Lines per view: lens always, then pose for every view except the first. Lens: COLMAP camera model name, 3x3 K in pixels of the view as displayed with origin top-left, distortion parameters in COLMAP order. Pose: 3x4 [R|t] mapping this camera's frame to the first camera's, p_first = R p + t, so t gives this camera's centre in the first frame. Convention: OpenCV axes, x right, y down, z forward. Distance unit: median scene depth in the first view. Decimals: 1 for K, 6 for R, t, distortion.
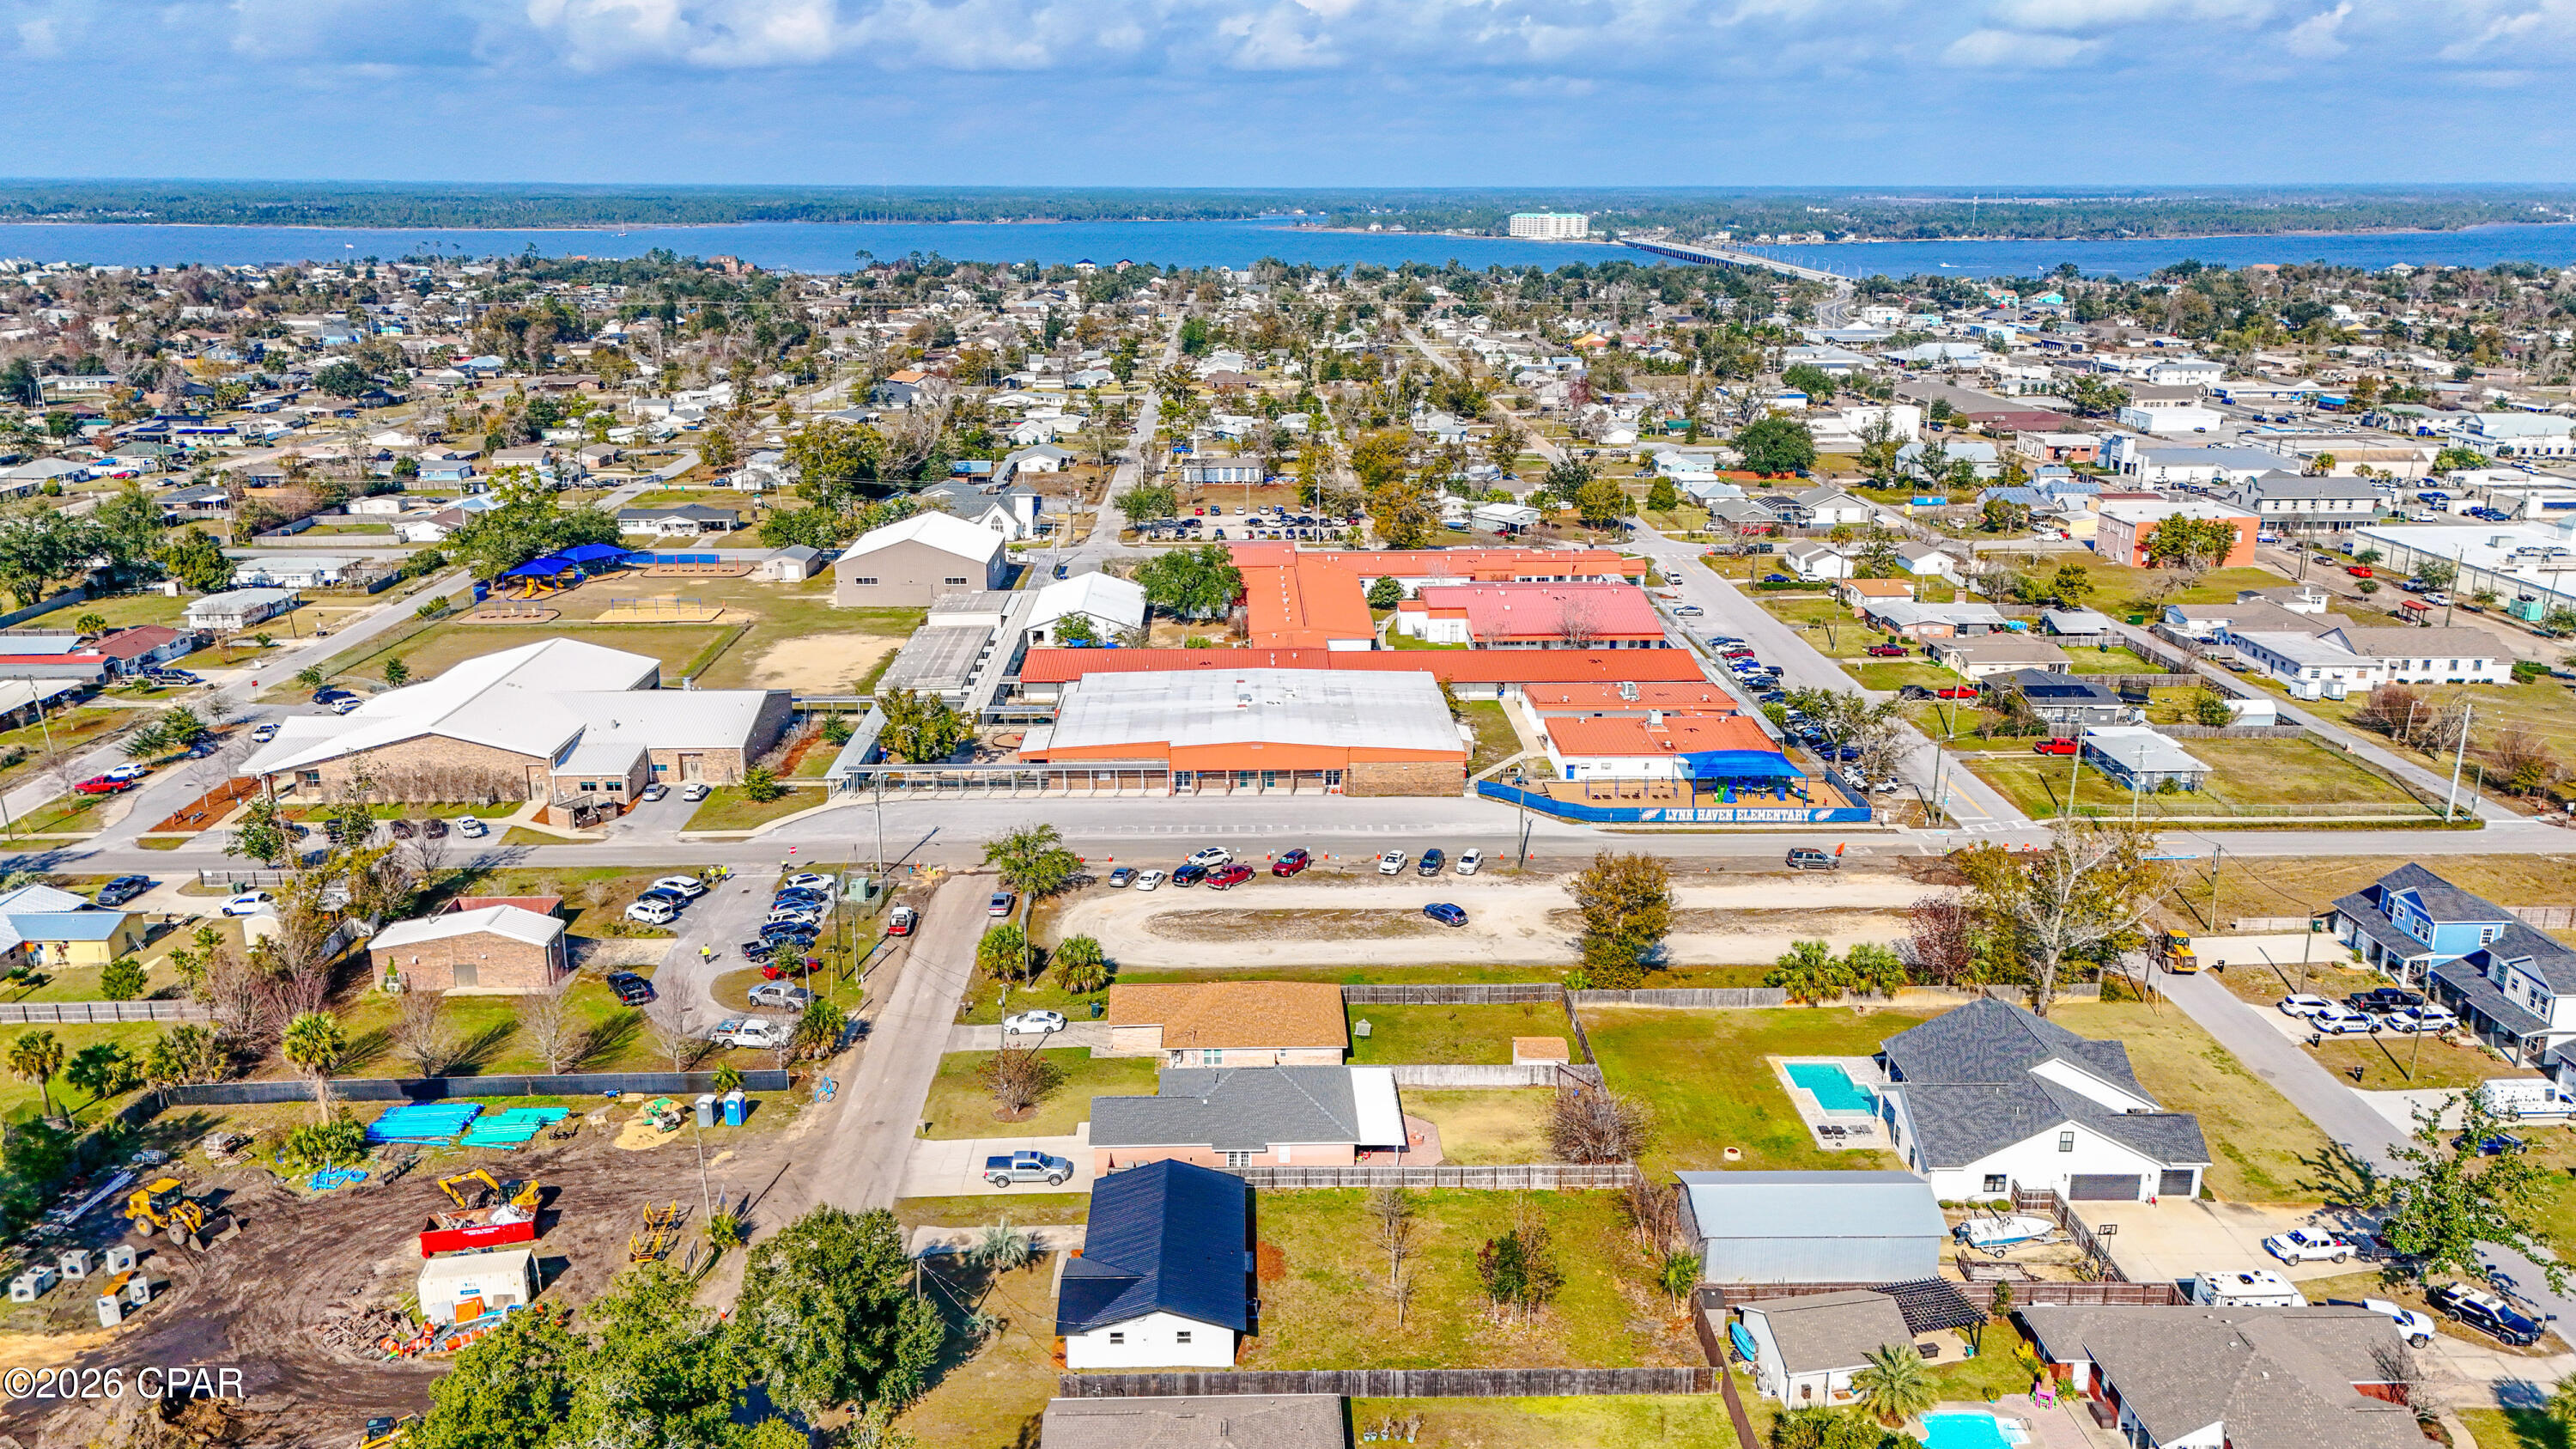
lens RADIAL K [[1890.9, 0, 1283.8], [0, 1890.9, 717.5], [0, 0, 1]] dist [0.088443, -0.086364]
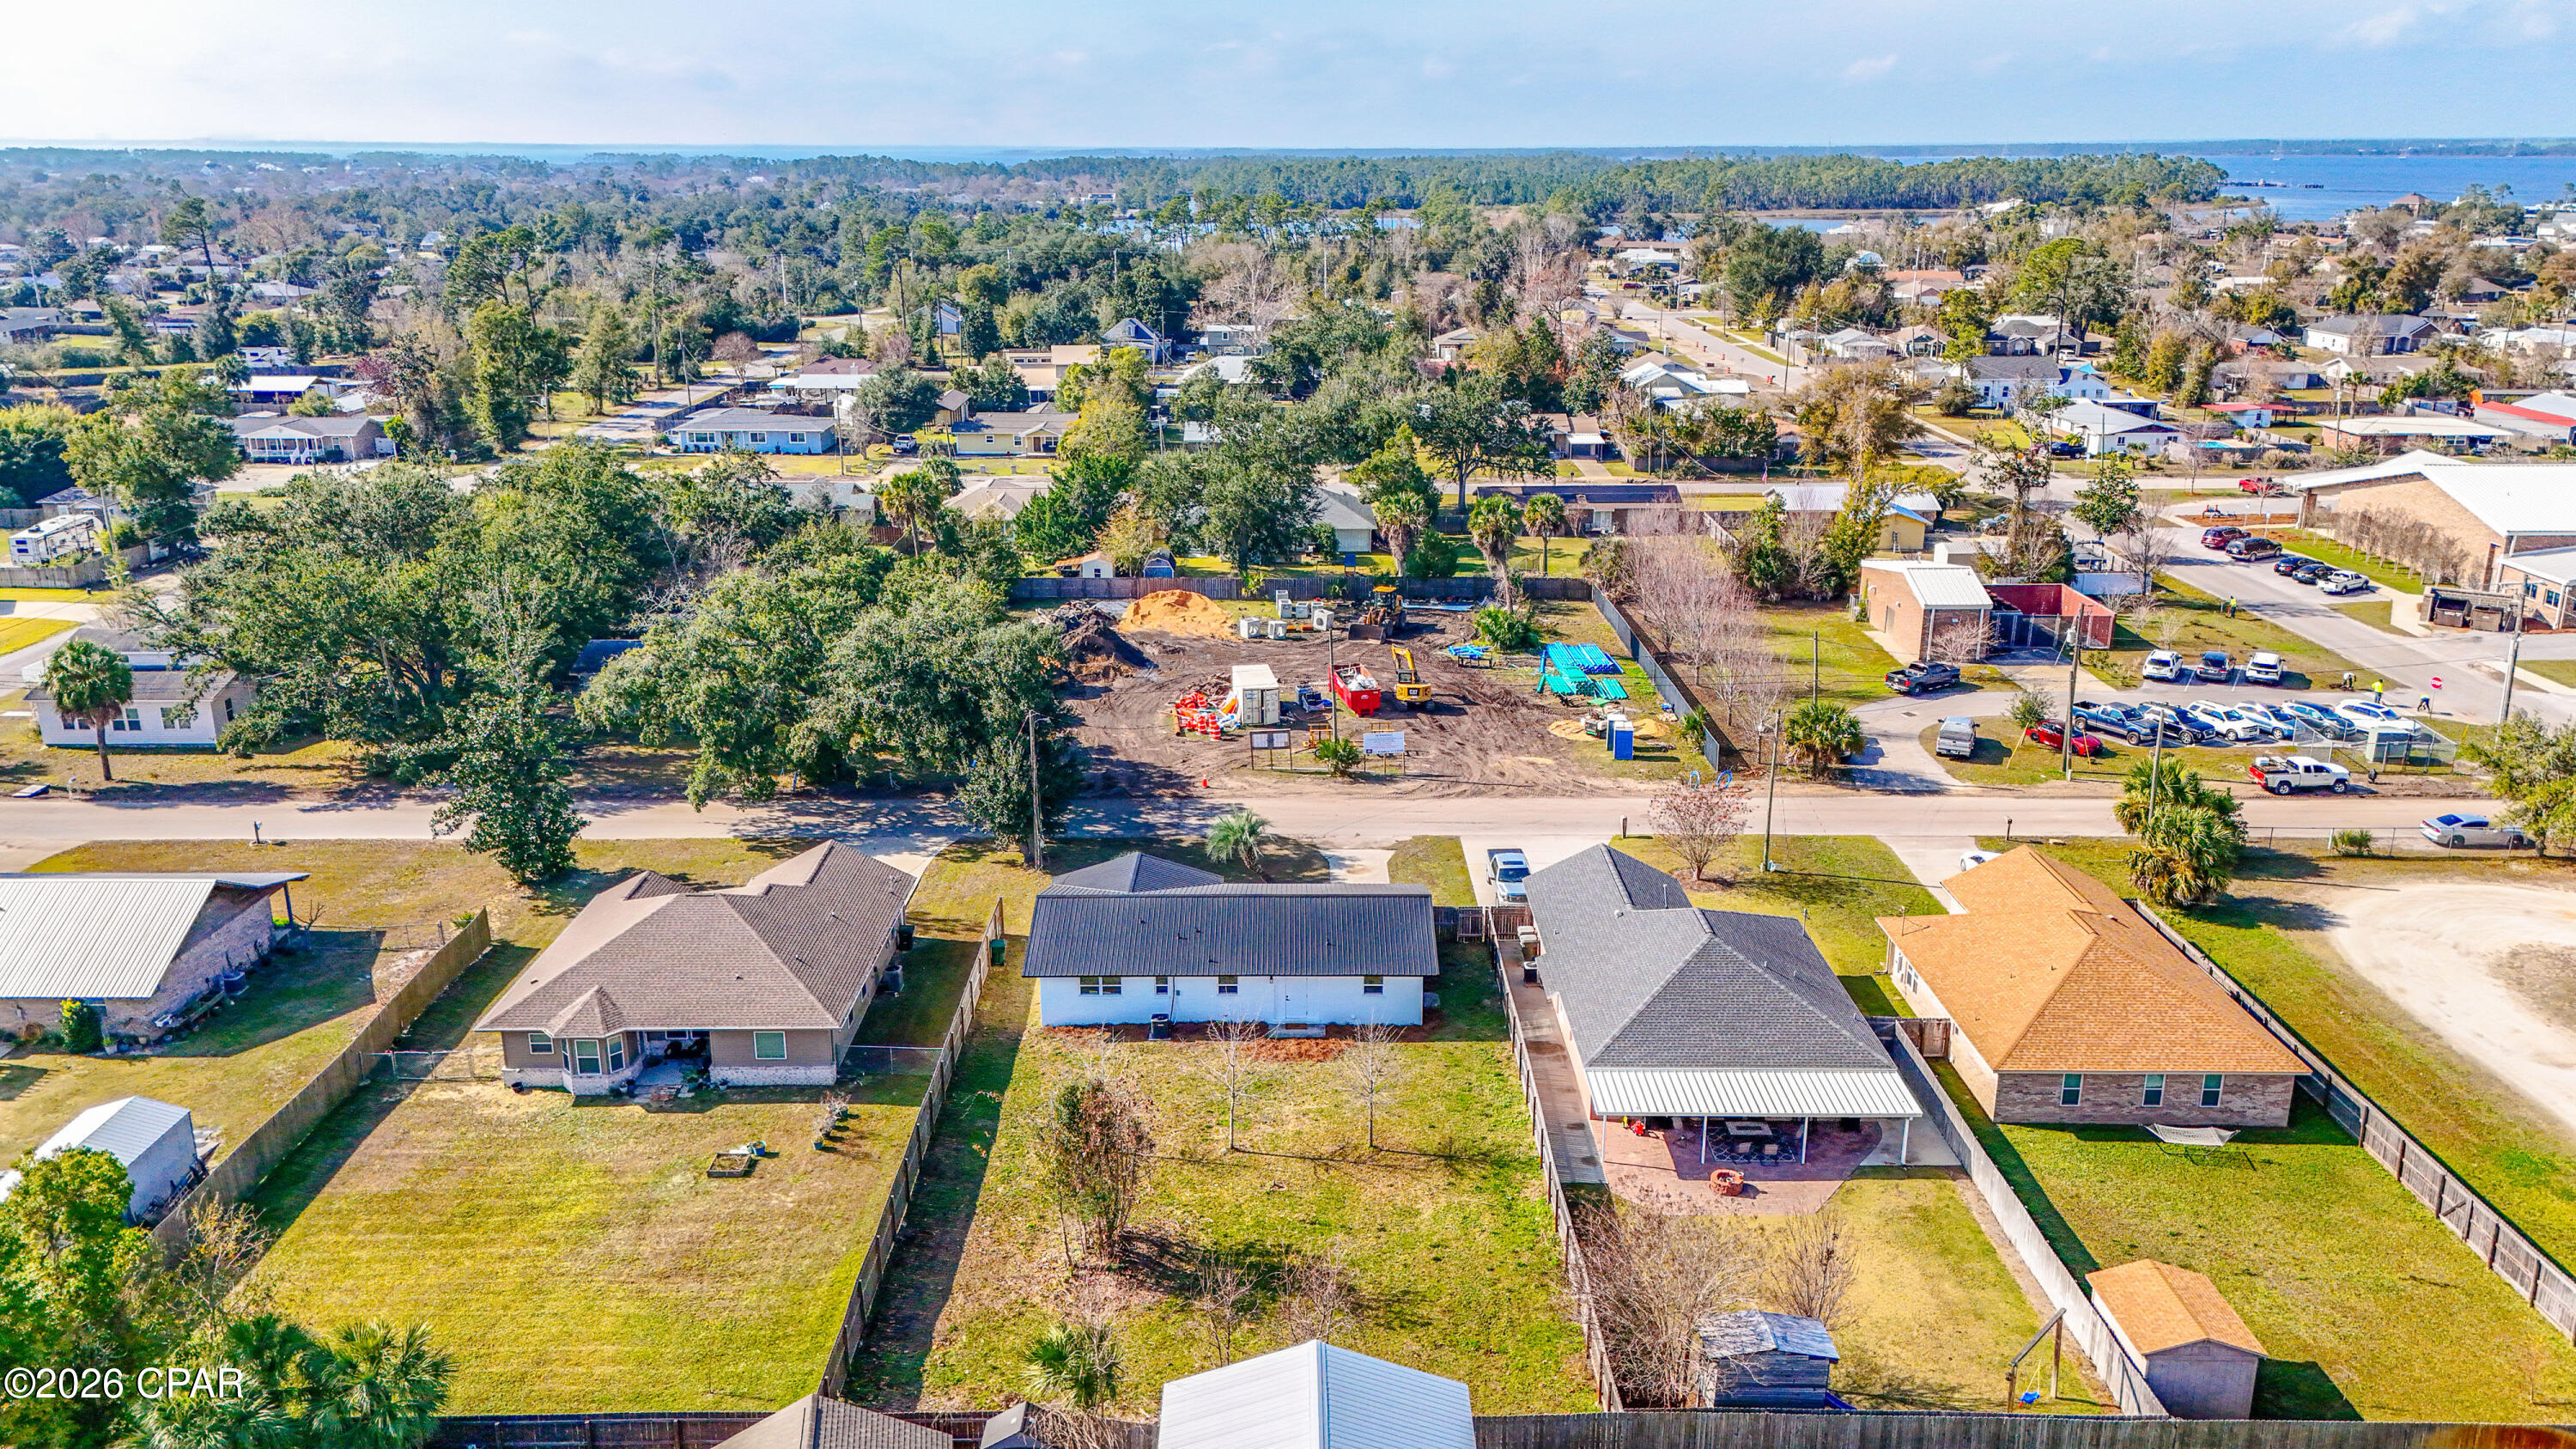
lens RADIAL K [[1890.9, 0, 1283.8], [0, 1890.9, 717.5], [0, 0, 1]] dist [0.088443, -0.086364]
pose [[-0.025860, 0.288063, -0.957262, 0.327277], [-0.270888, 0.919735, 0.284089, 0.001856], [0.962263, 0.266657, 0.054248, 0.535384]]
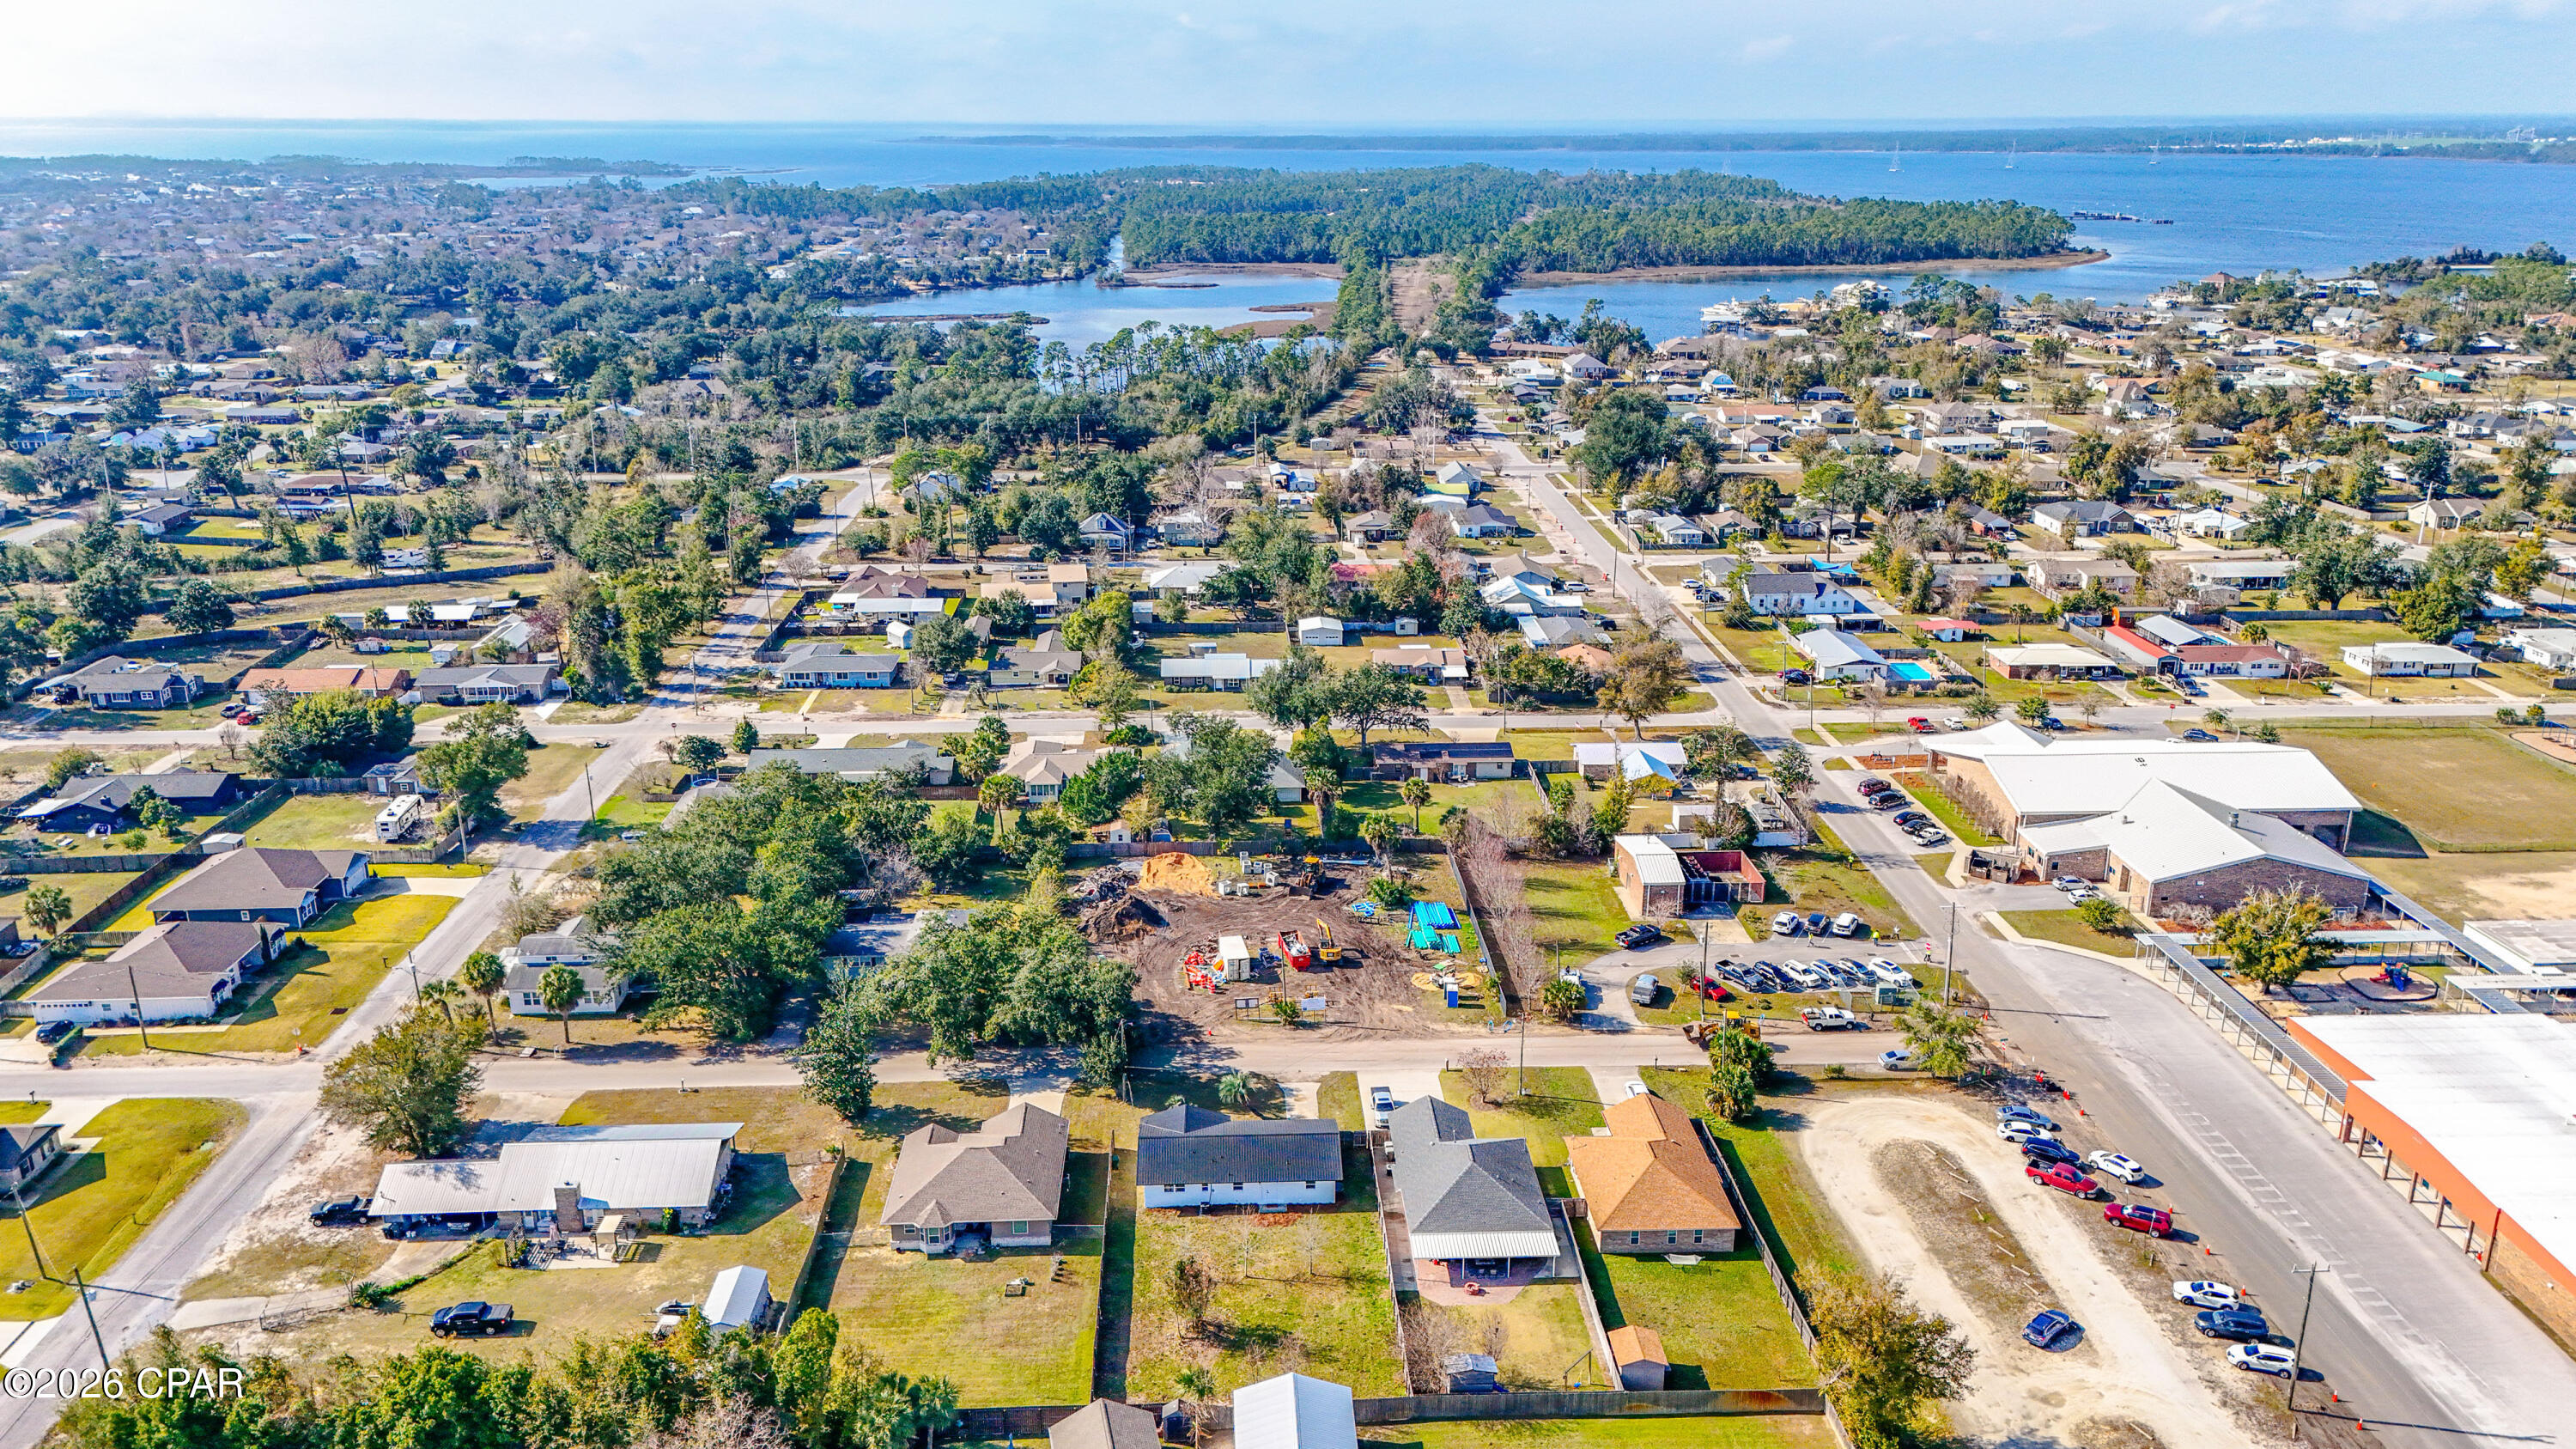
lens RADIAL K [[1890.9, 0, 1283.8], [0, 1890.9, 717.5], [0, 0, 1]] dist [0.088443, -0.086364]
pose [[0.016695, 0.302111, -0.953127, 0.646498], [-0.271368, 0.918848, 0.286492, -0.231313], [0.962331, 0.253865, 0.097324, 0.456128]]
